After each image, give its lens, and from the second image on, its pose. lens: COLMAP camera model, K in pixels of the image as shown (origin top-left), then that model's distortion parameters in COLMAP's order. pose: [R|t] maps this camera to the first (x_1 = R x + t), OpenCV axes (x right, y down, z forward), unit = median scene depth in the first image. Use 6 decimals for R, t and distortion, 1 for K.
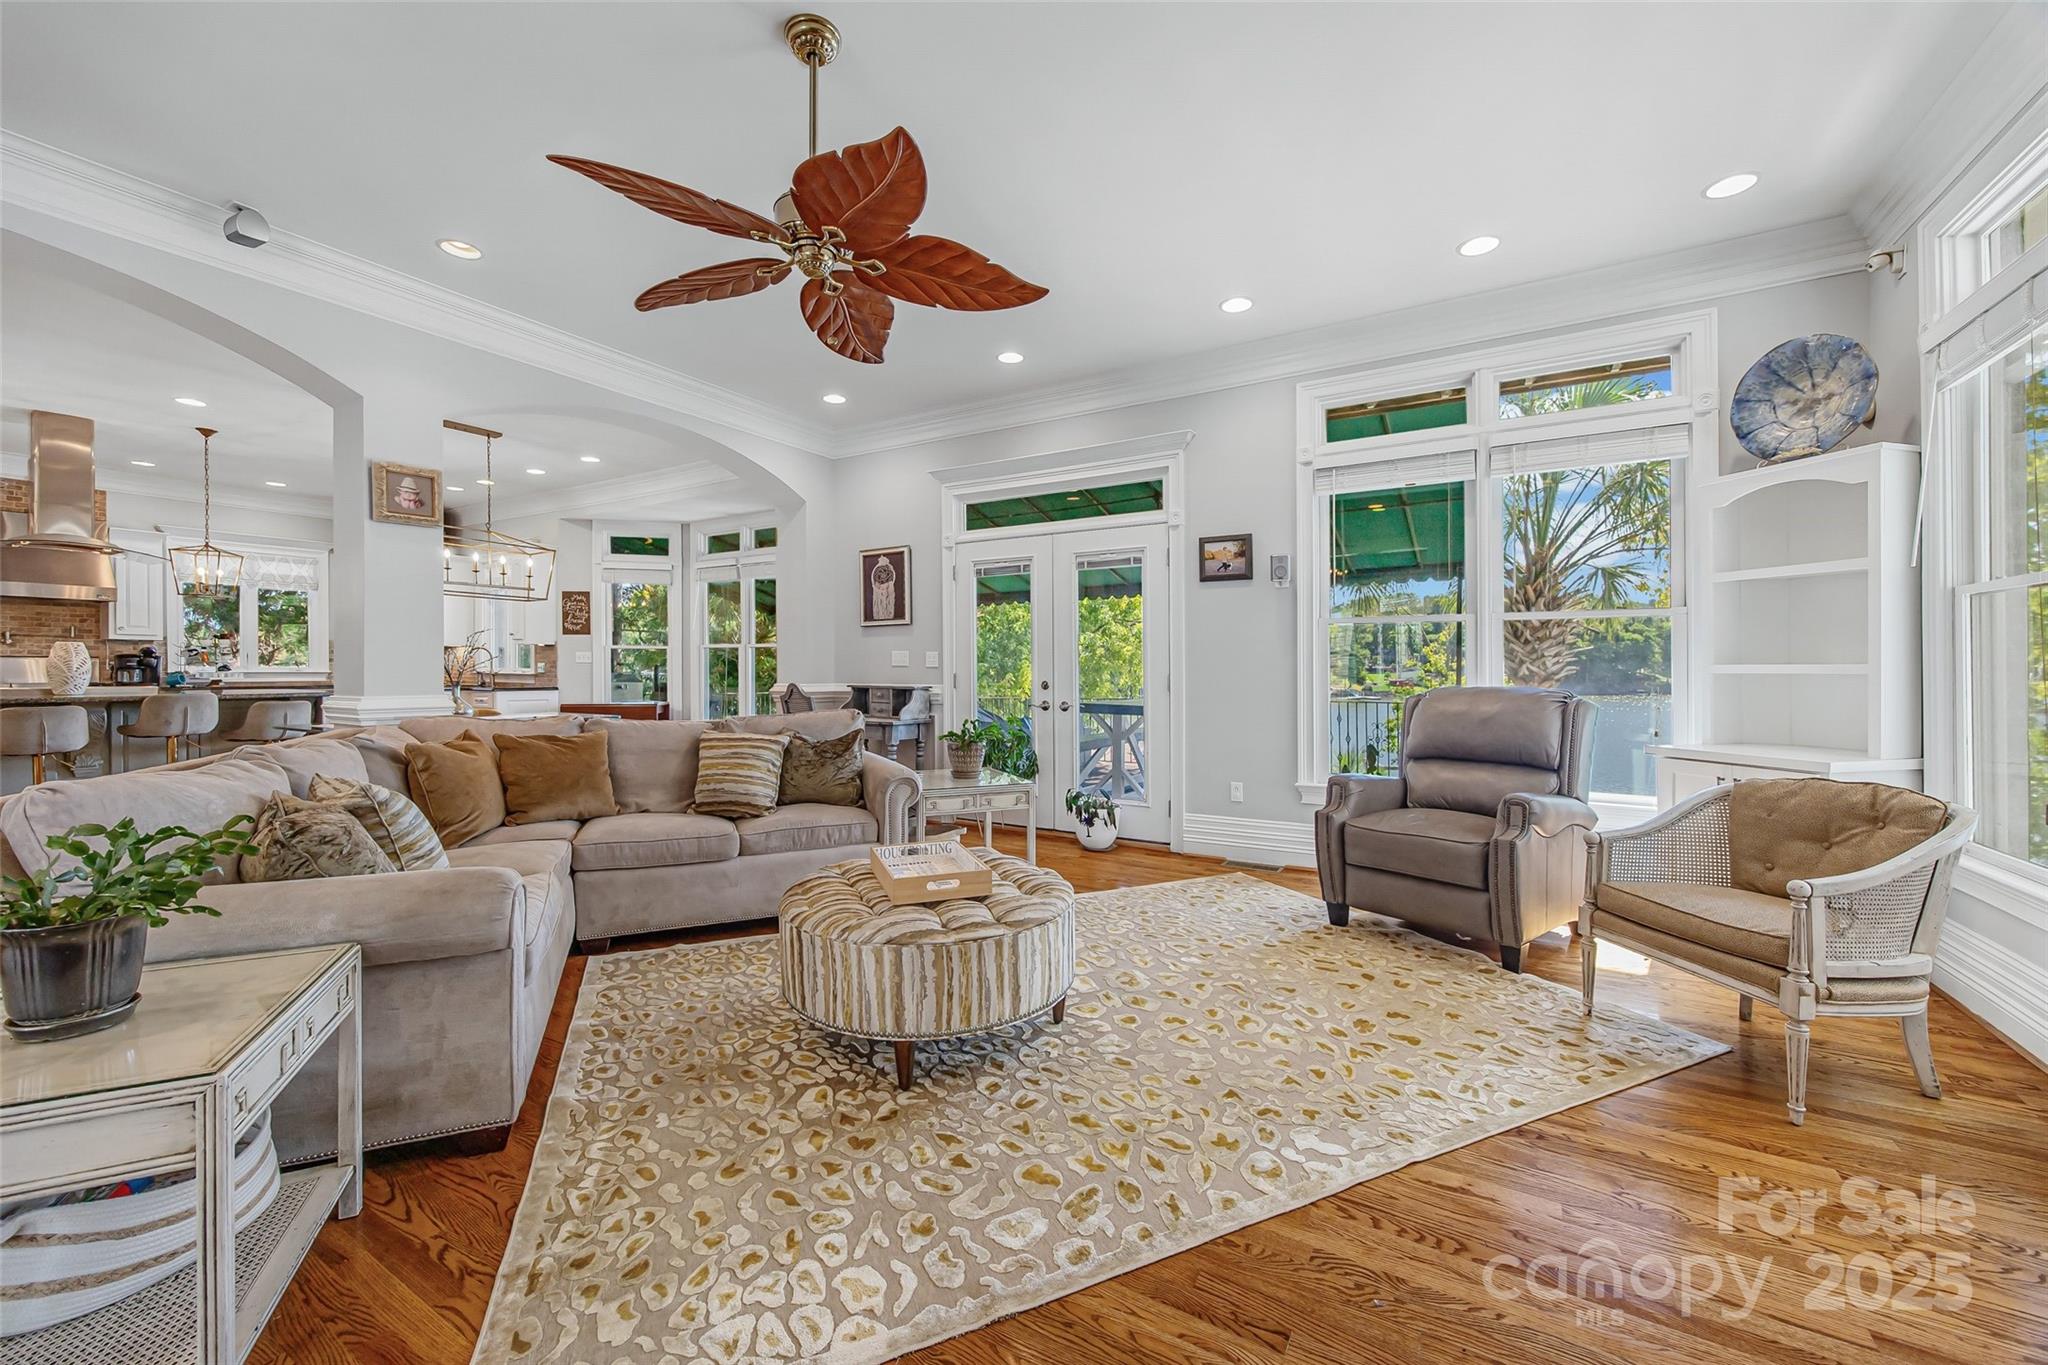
lens RADIAL K [[789.4, 0, 1024.0], [0, 789.4, 682.5], [0, 0, 1]] dist [0.033990, 0.000042]
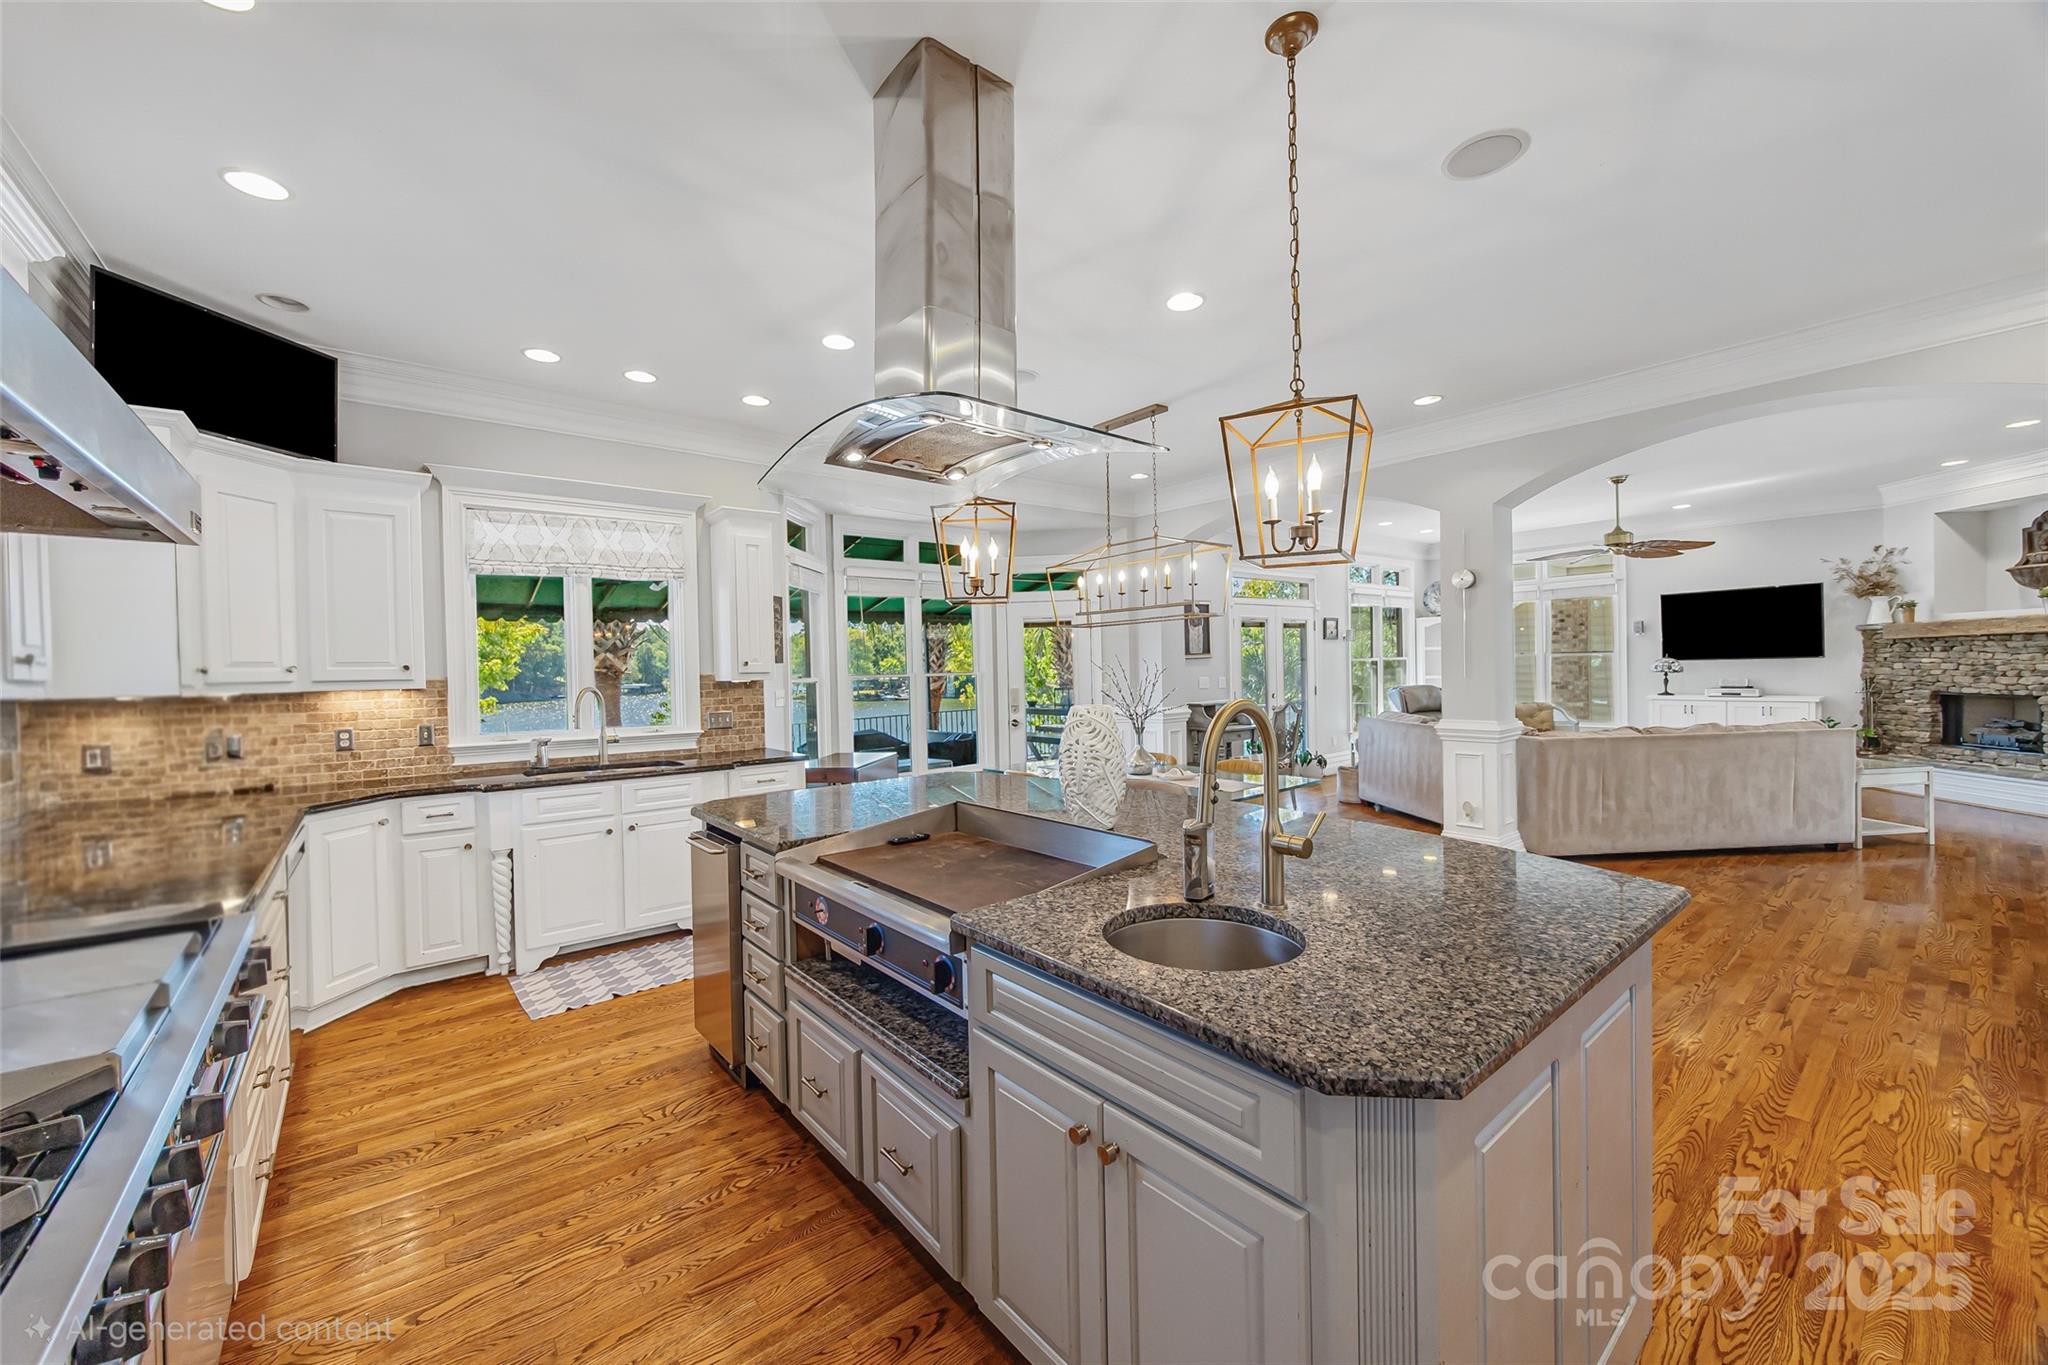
lens RADIAL K [[789.4, 0, 1024.0], [0, 789.4, 682.5], [0, 0, 1]] dist [0.033990, 0.000042]
pose [[0.341908, -0.018130, 0.939558, -1.758159], [0.047650, 0.998862, 0.001935, -0.059877], [-0.938524, 0.044109, 0.342383, 0.983250]]
